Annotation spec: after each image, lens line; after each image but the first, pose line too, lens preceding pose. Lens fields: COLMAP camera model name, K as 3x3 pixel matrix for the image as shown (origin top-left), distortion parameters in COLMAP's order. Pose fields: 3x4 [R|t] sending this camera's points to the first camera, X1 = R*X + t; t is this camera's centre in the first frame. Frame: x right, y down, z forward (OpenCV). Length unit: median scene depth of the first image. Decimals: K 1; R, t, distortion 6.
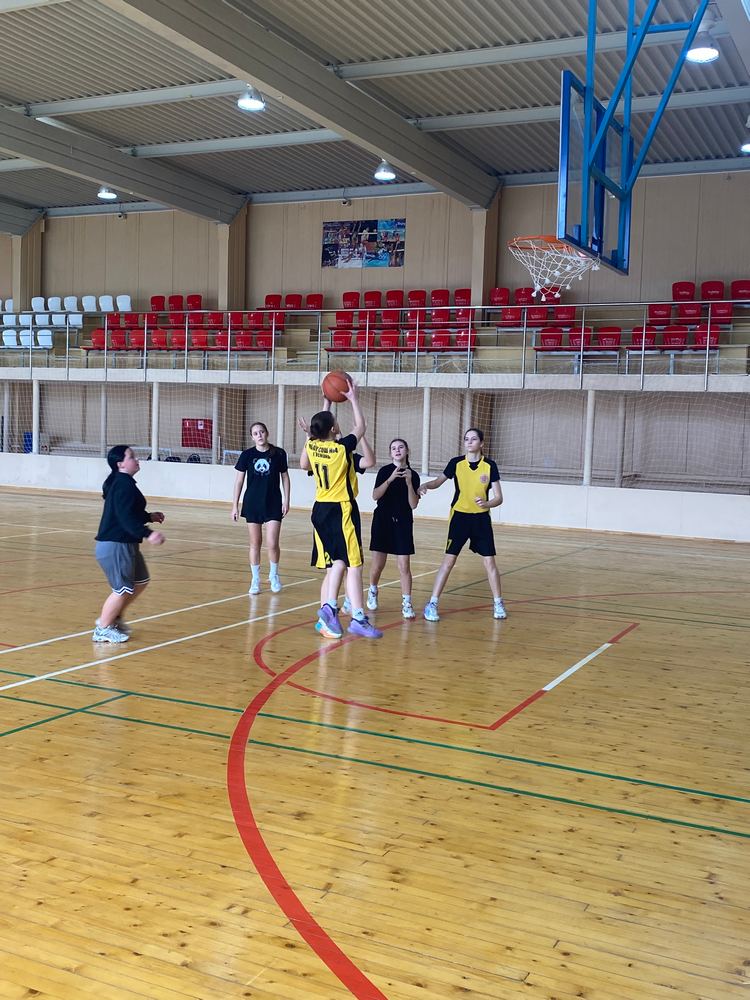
lens RADIAL K [[1090.0, 0, 376.6], [0, 1090.0, 499.4], [0, 0, 1]] dist [-0.000580, 0.000000]
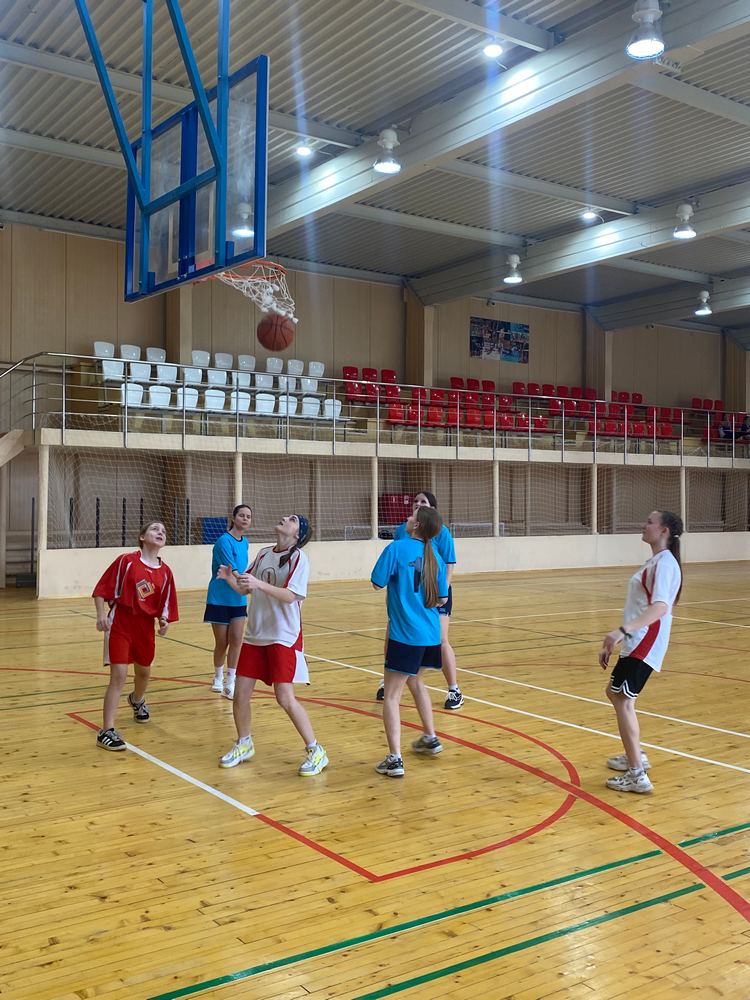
lens RADIAL K [[1021.7, 0, 370.5], [0, 1021.7, 501.8], [0, 0, 1]] dist [0.023445, 0.000000]
pose [[0.481643, -0.042128, 0.875354, -1.041473], [0.066510, 0.997720, 0.011421, -0.081281], [-0.873840, 0.052718, 0.483347, 0.588587]]
